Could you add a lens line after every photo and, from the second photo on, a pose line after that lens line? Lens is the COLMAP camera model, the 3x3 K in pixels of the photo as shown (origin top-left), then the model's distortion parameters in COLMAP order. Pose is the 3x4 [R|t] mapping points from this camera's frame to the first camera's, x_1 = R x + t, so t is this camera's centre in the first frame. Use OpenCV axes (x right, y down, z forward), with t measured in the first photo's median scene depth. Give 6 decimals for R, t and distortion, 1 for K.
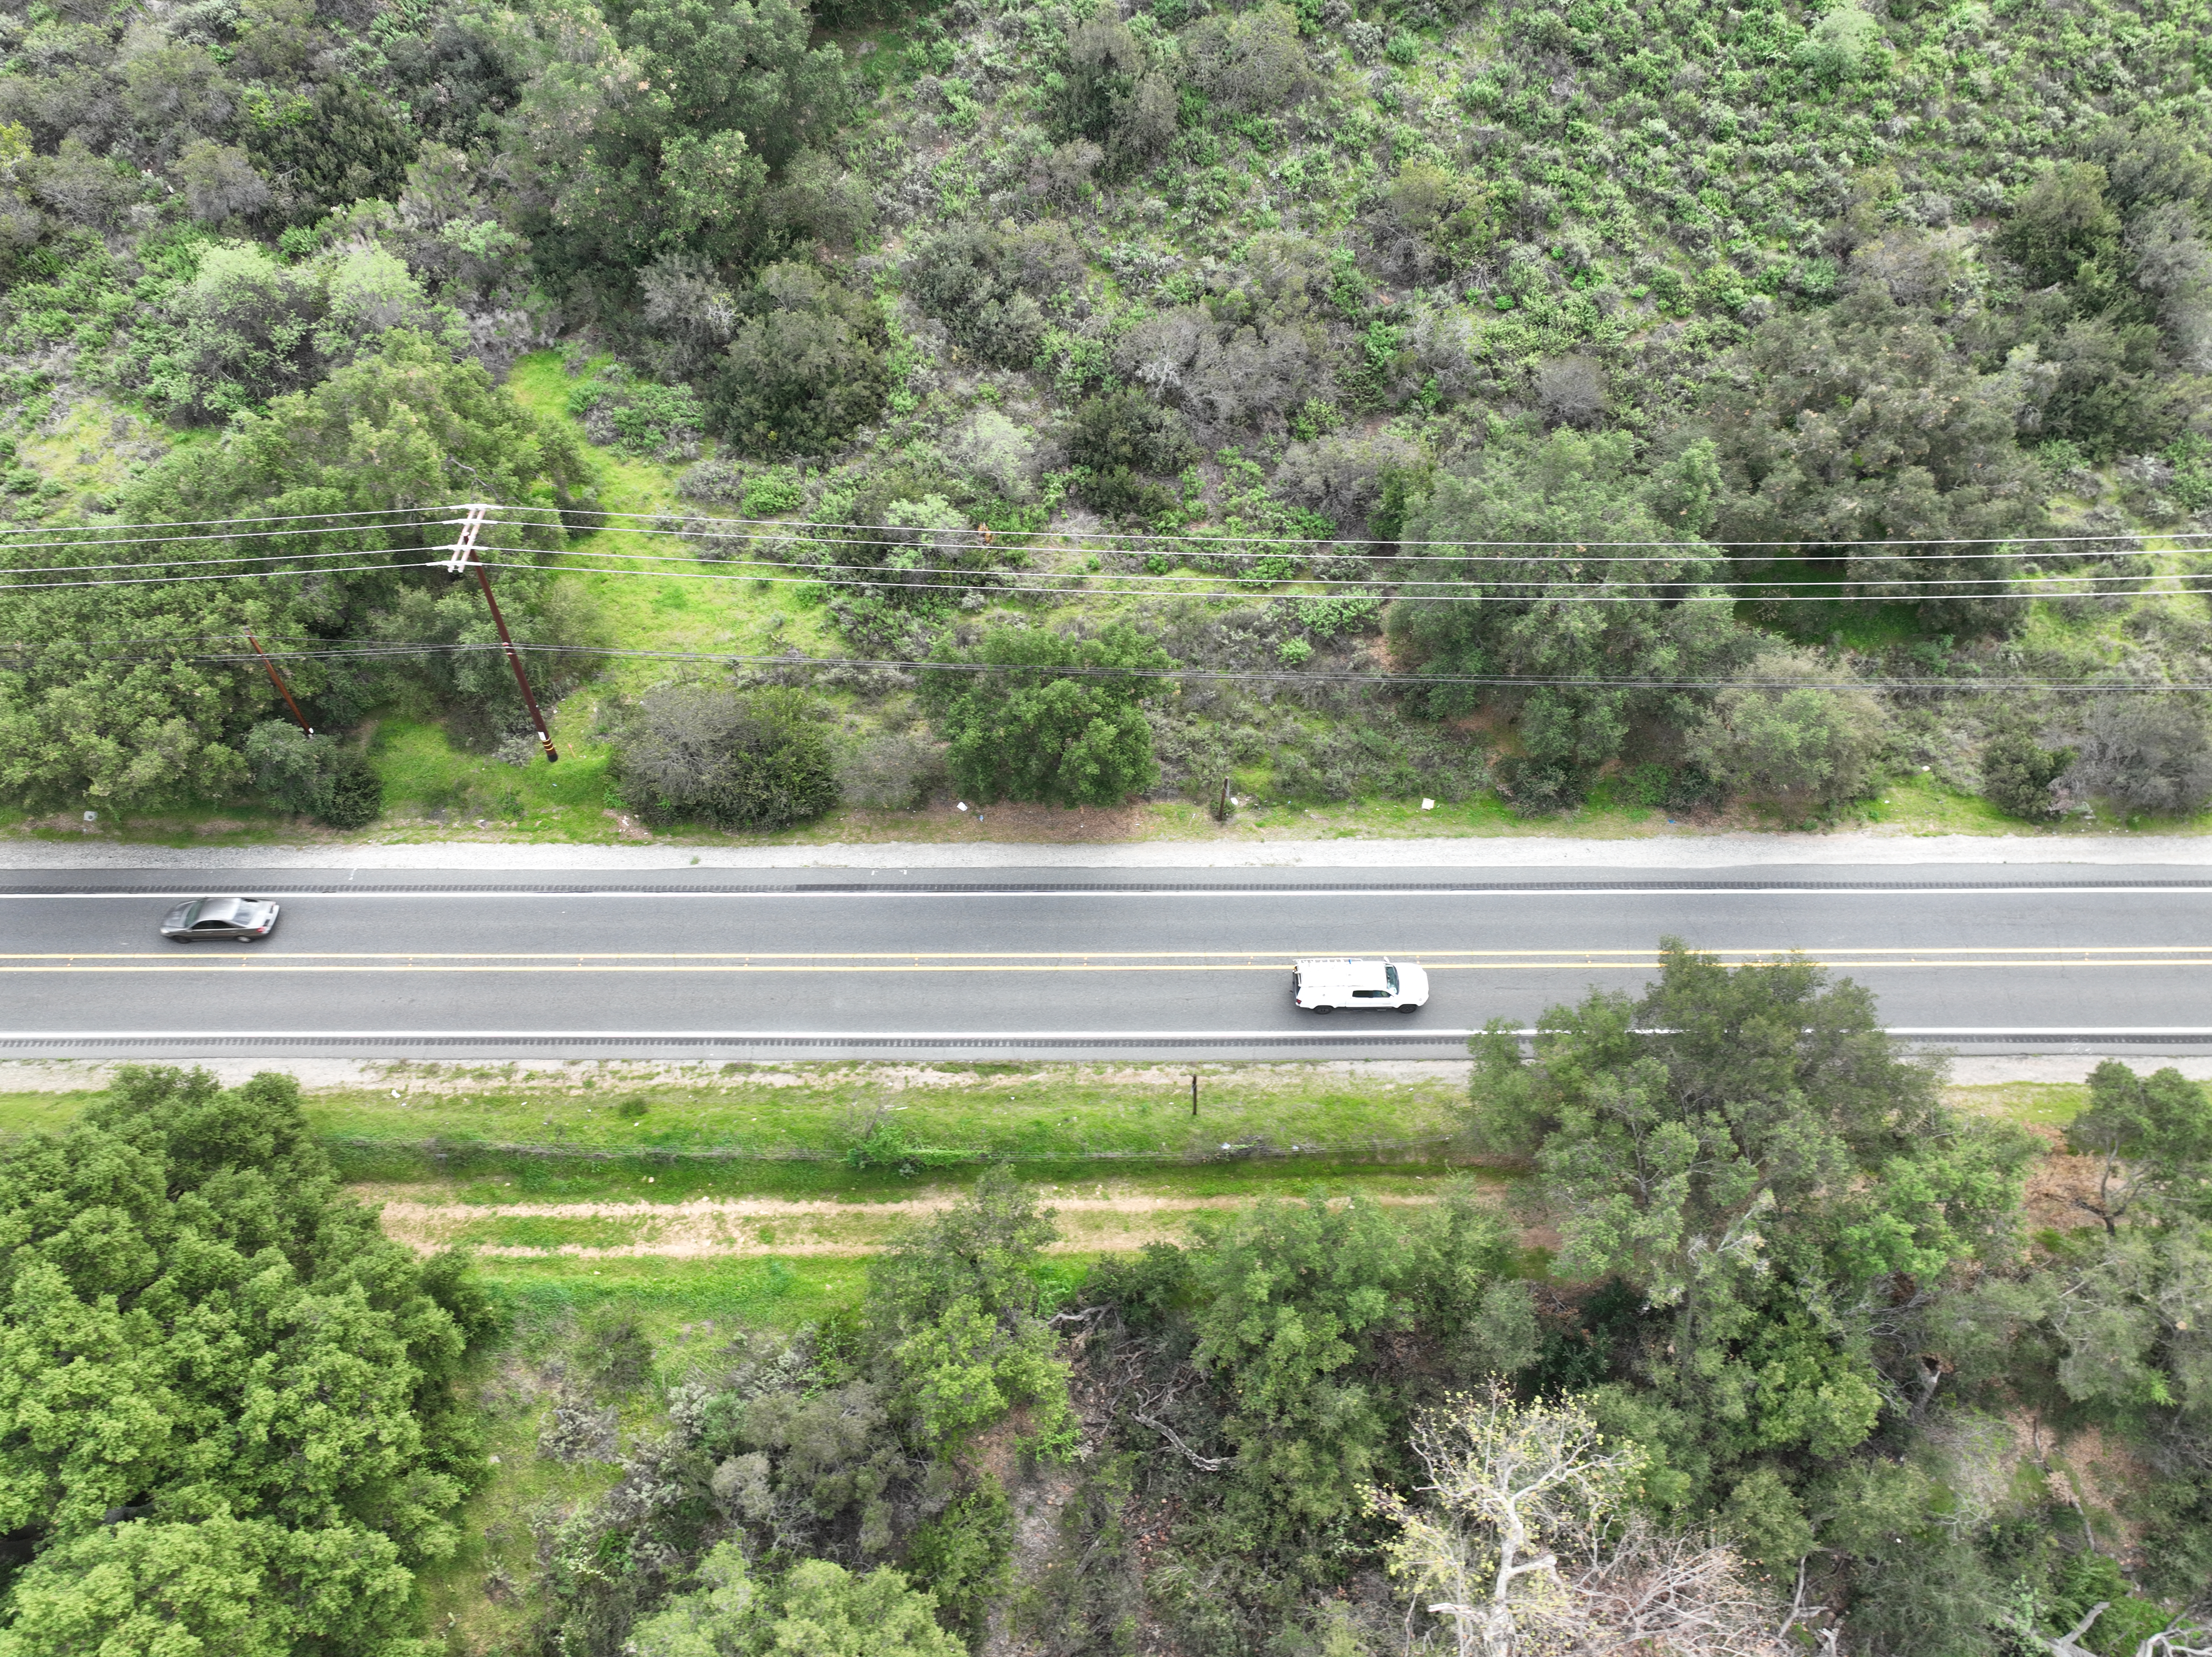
lens RADIAL K [[1562.6, 0, 1111.8], [0, 1562.6, 829.9], [0, 0, 1]] dist [0.000398, 0.020415]
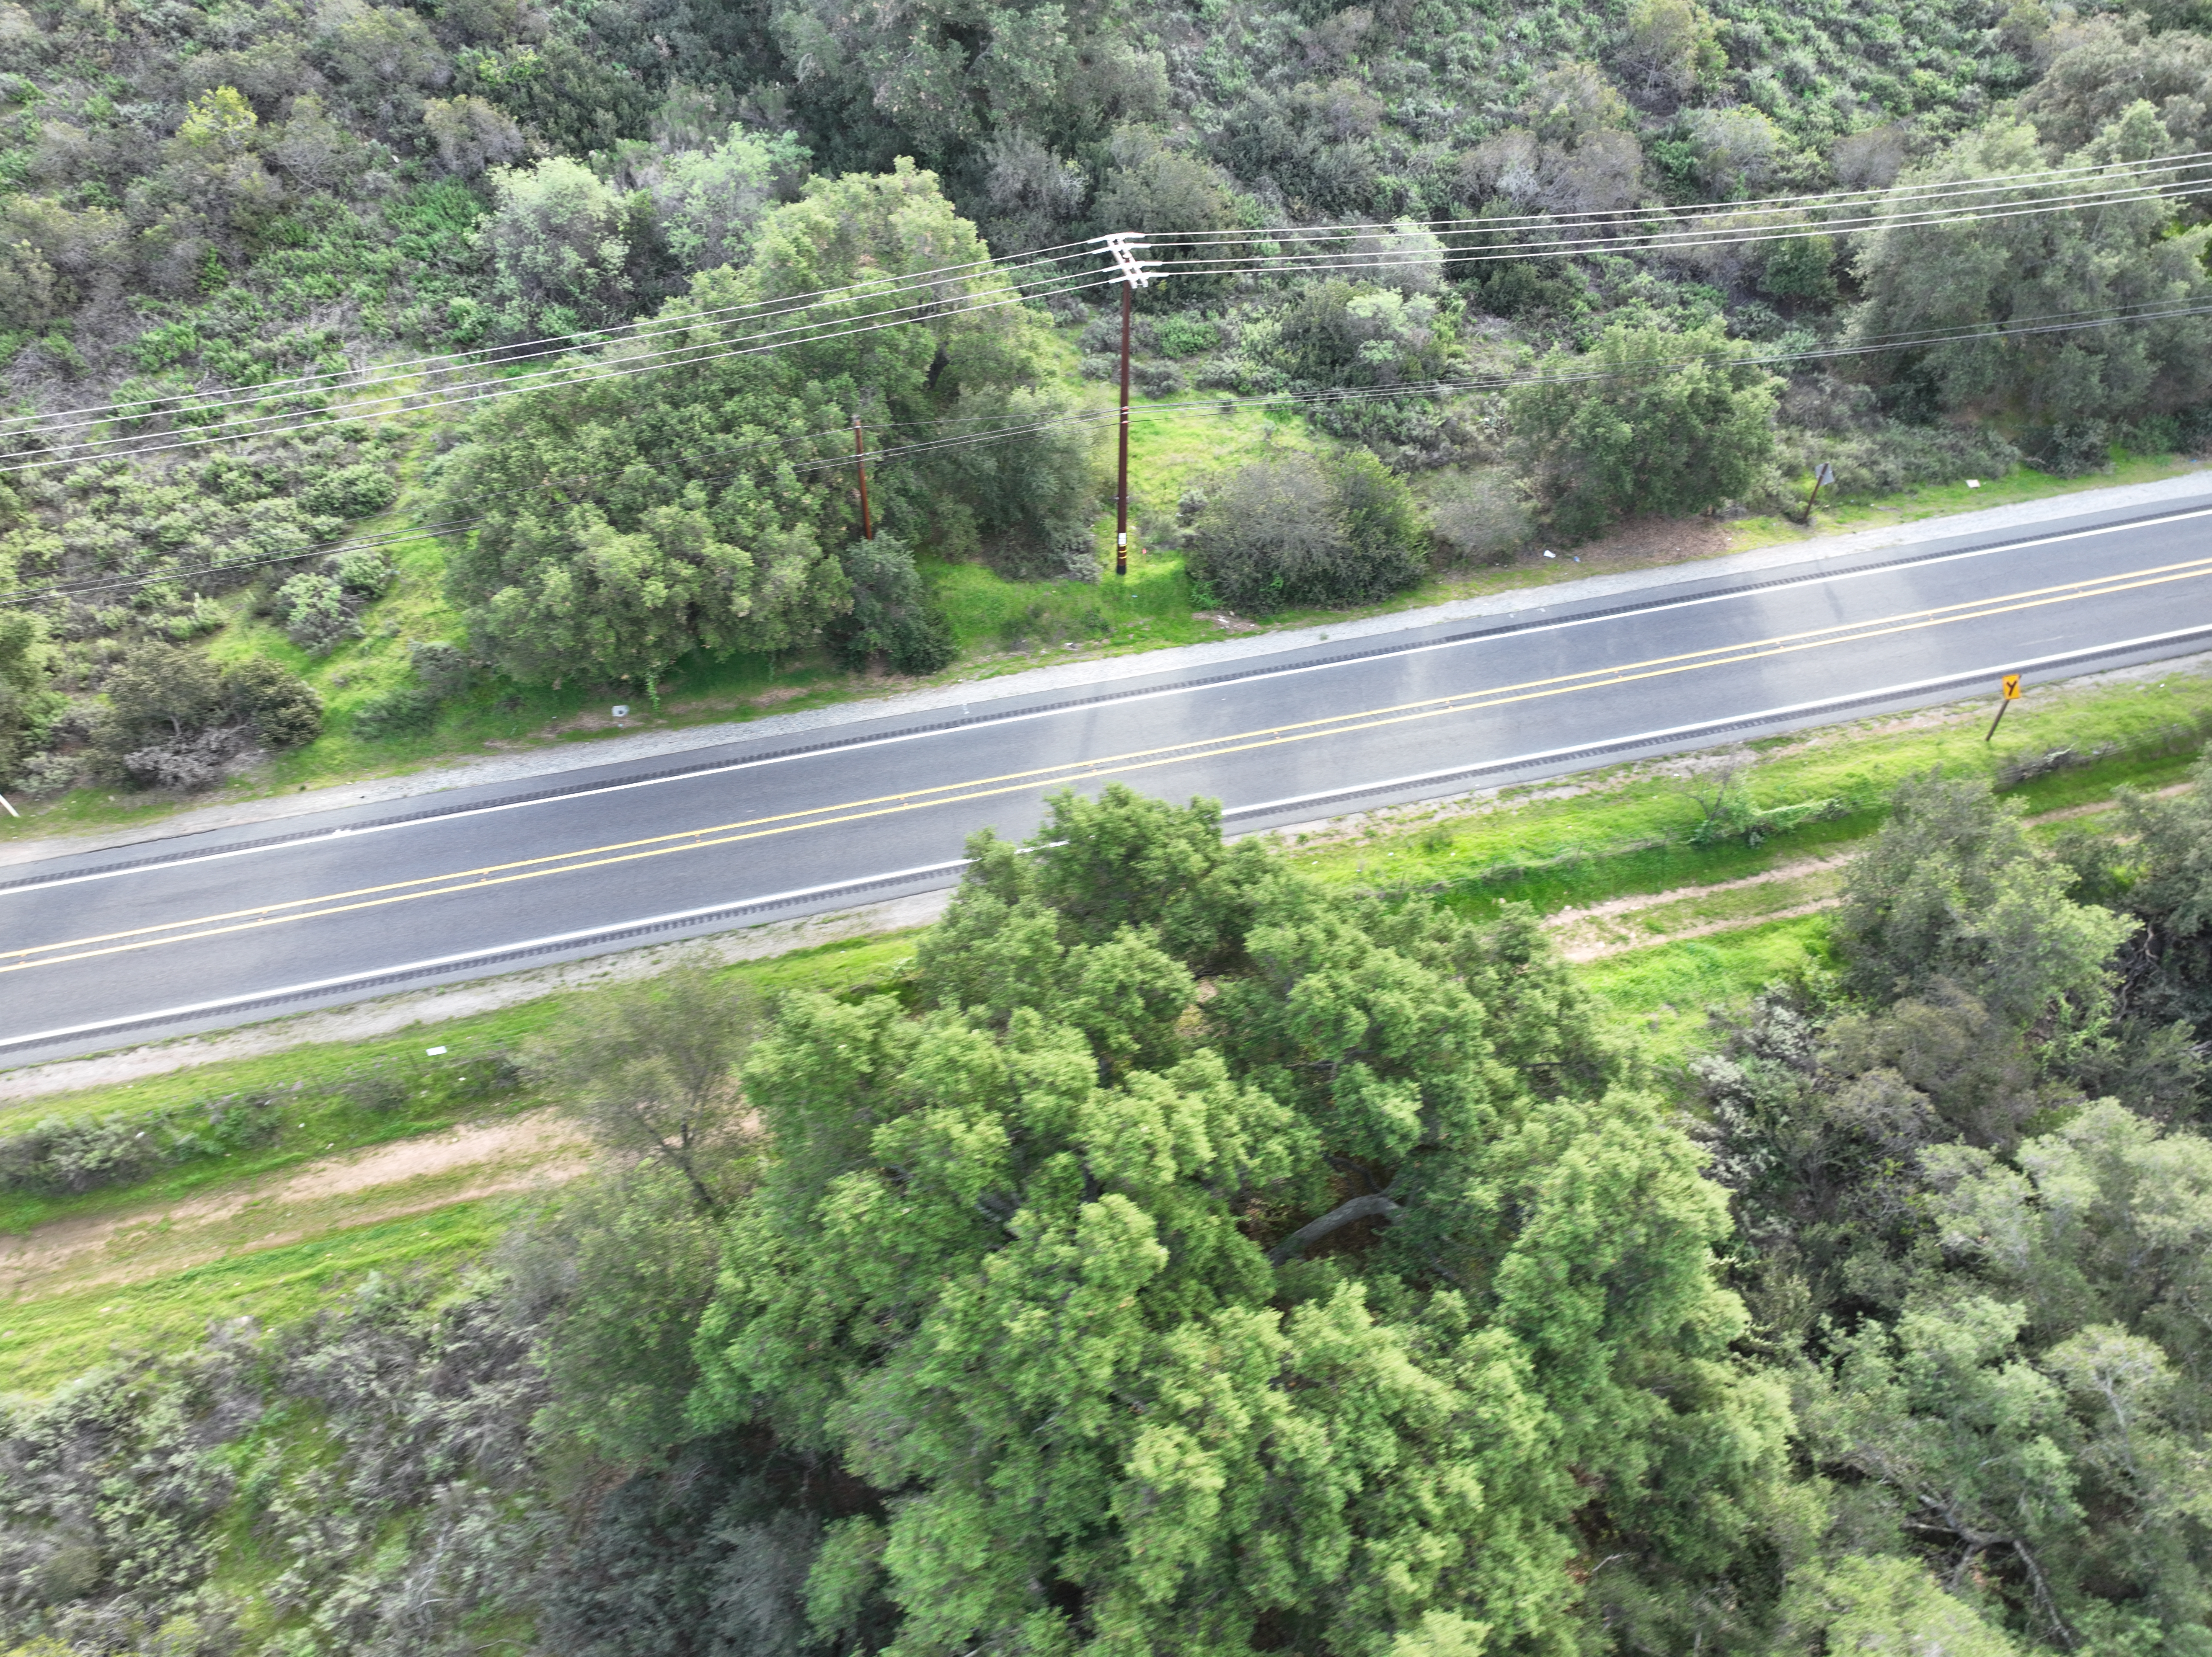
lens RADIAL K [[1562.0, 0, 1109.6], [0, 1562.0, 824.2], [0, 0, 1]] dist [0.003412, 0.013100]
pose [[0.965675, -0.178784, 0.188436, -0.527803], [0.203960, 0.971112, -0.123861, 0.194563], [-0.160848, 0.158043, 0.974243, 0.135280]]
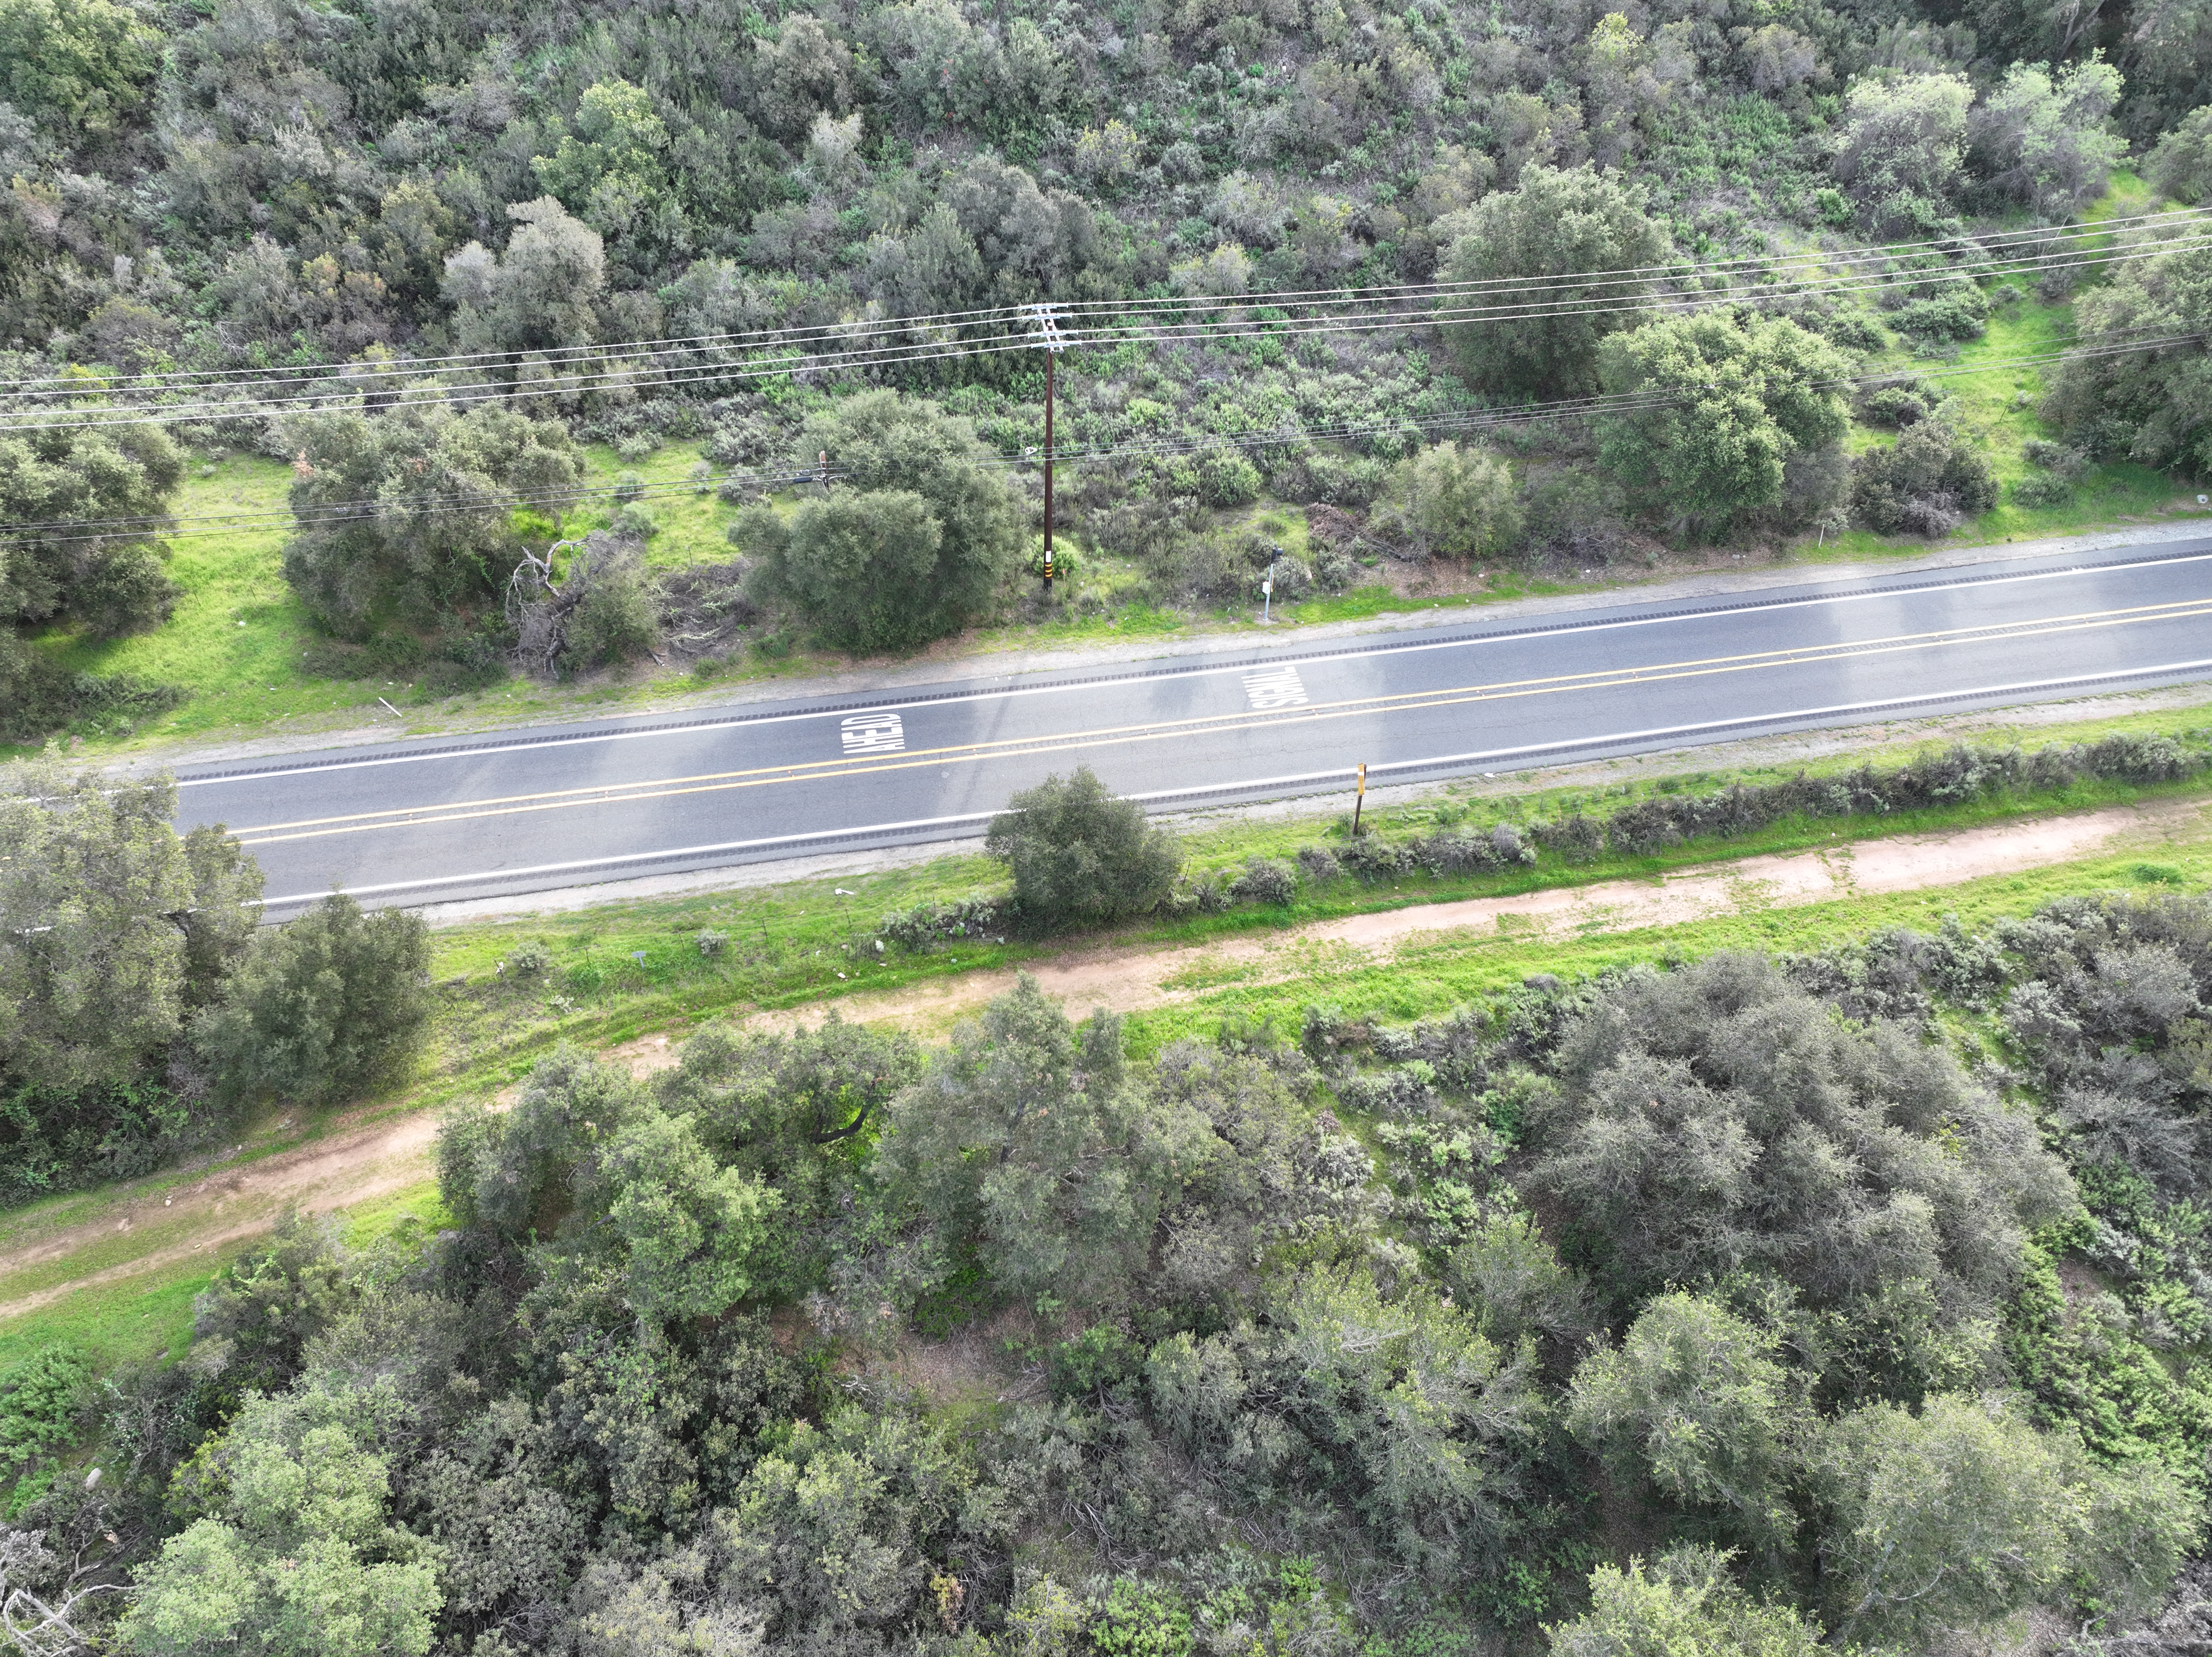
lens RADIAL K [[1556.6, 0, 1106.0], [0, 1556.6, 828.5], [0, 0, 1]] dist [0.005122, 0.009359]
pose [[0.980784, -0.125047, 0.149752, -1.479067], [0.143486, 0.982424, -0.119397, 0.219988], [-0.132190, 0.138590, 0.981488, 0.061778]]
